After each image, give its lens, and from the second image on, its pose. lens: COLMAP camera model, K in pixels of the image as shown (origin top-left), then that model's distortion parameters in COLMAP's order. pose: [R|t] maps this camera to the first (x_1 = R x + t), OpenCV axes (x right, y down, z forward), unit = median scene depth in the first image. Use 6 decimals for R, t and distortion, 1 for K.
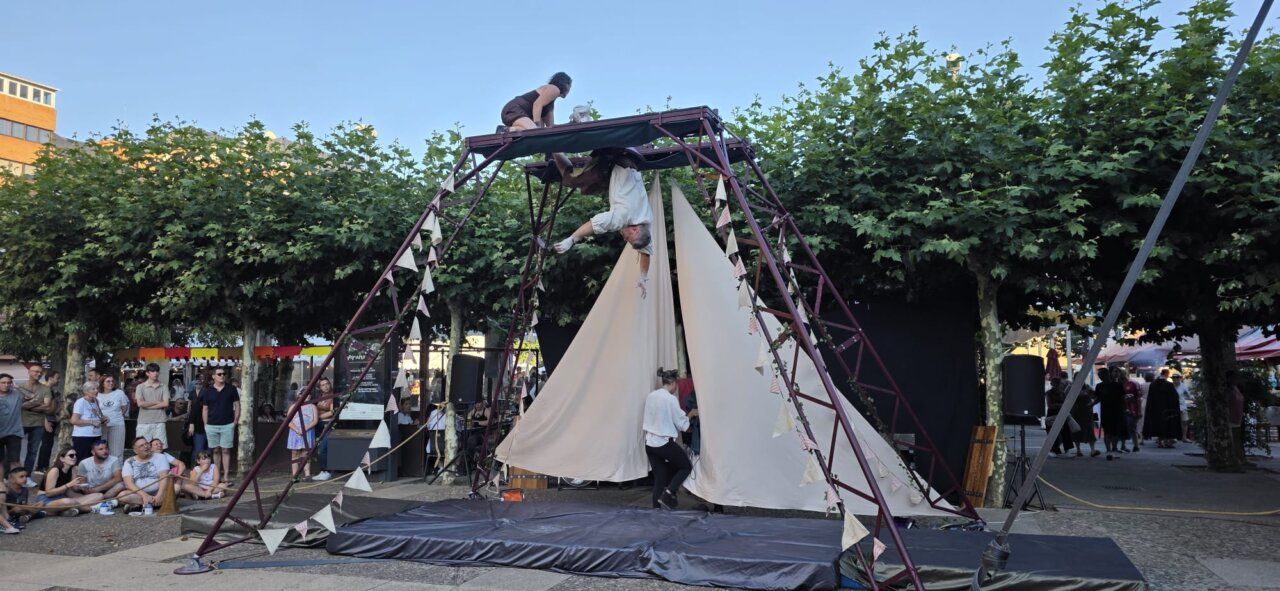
lens RADIAL K [[860.6, 0, 629.3], [0, 860.6, 290.9], [0, 0, 1]] dist [0.057778, -0.046949]
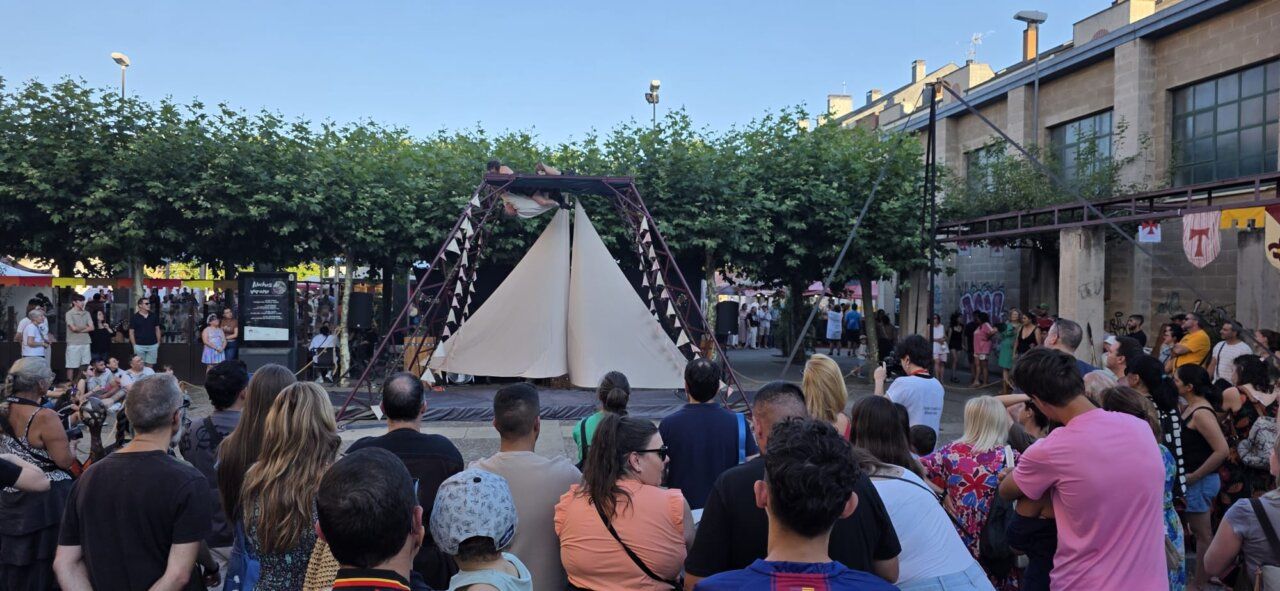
lens RADIAL K [[860.6, 0, 629.3], [0, 860.6, 290.9], [0, 0, 1]] dist [0.057778, -0.046949]
pose [[0.895588, 0.017708, 0.444532, -0.575420], [-0.060274, 0.994824, 0.081805, -0.089067], [-0.440782, -0.100057, 0.892020, -0.545823]]
